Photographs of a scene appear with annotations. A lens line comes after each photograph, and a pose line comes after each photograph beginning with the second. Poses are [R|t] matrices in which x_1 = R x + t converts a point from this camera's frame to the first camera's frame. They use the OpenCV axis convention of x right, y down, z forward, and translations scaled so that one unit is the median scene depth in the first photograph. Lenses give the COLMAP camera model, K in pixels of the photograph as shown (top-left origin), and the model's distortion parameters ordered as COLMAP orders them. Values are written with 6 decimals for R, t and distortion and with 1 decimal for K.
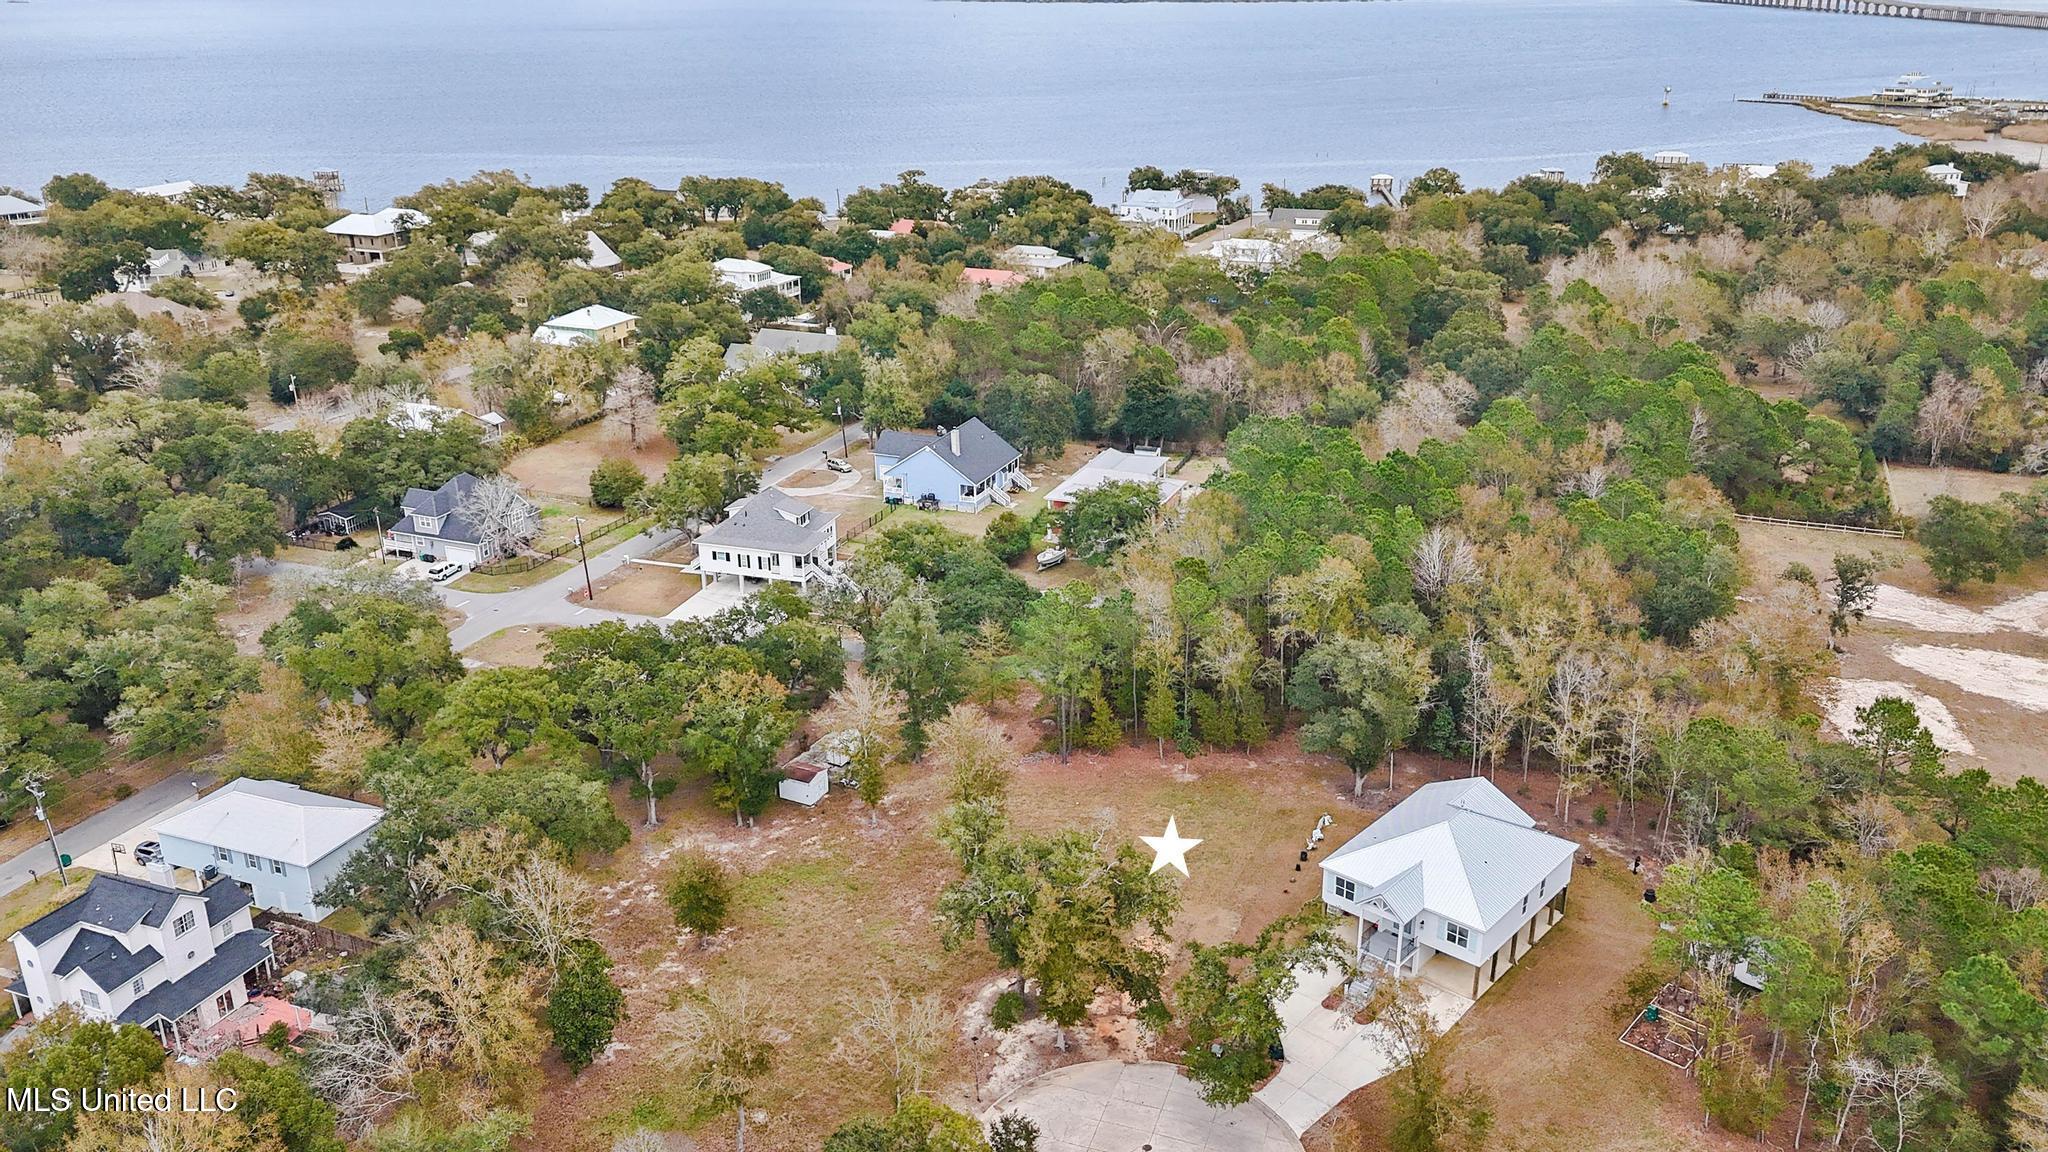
lens RADIAL K [[1507.3, 0, 1081.9], [0, 1507.3, 572.6], [0, 0, 1]] dist [0.020569, -0.006373]
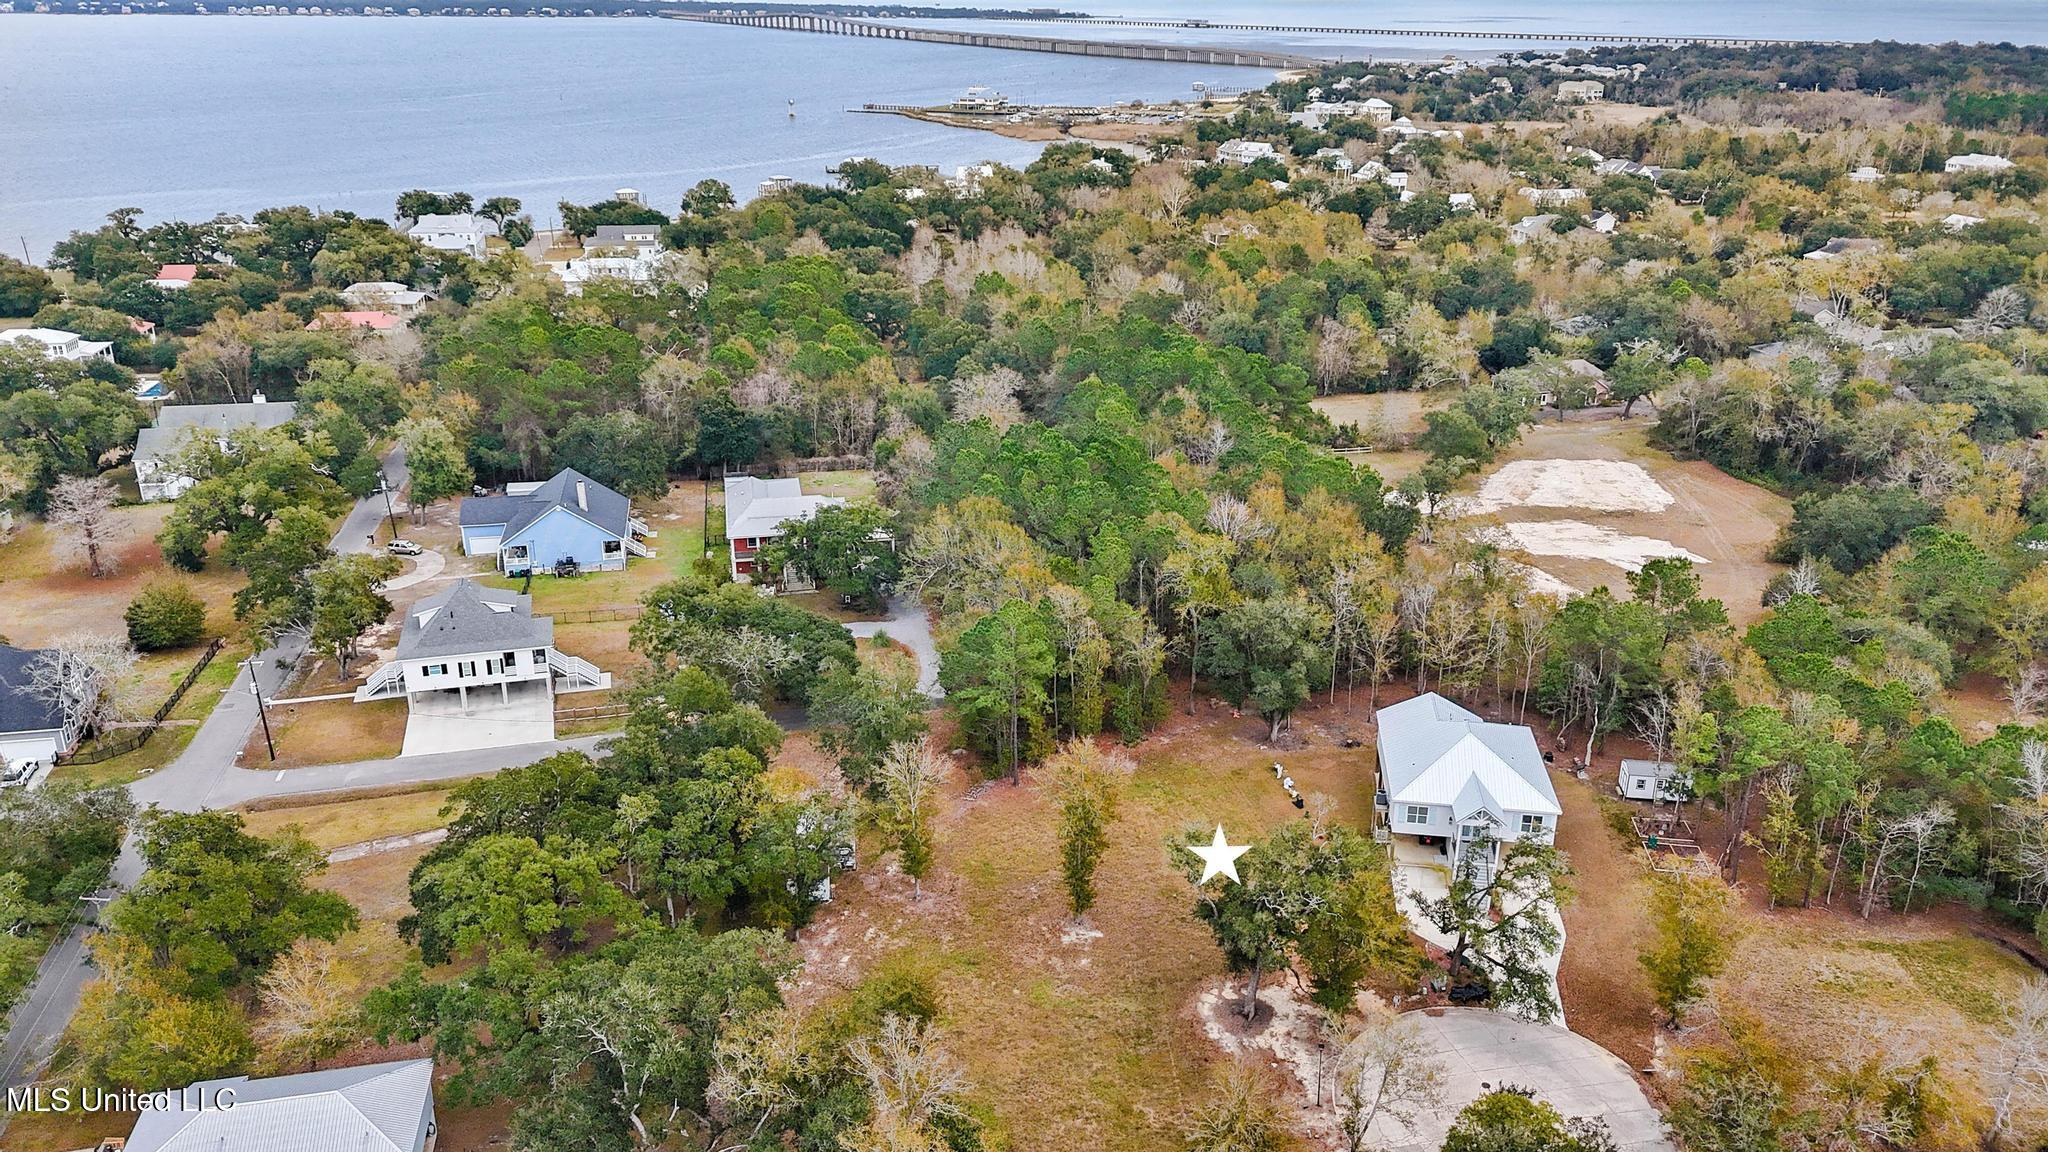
lens RADIAL K [[1443.5, 0, 1024.0], [0, 1443.5, 576.0], [0, 0, 1]] dist [0.013746, -0.000520]
pose [[0.838282, -0.185359, 0.512762, -0.285257], [0.182426, 0.981589, 0.056599, -0.037075], [-0.513813, 0.046096, 0.856663, 0.113543]]
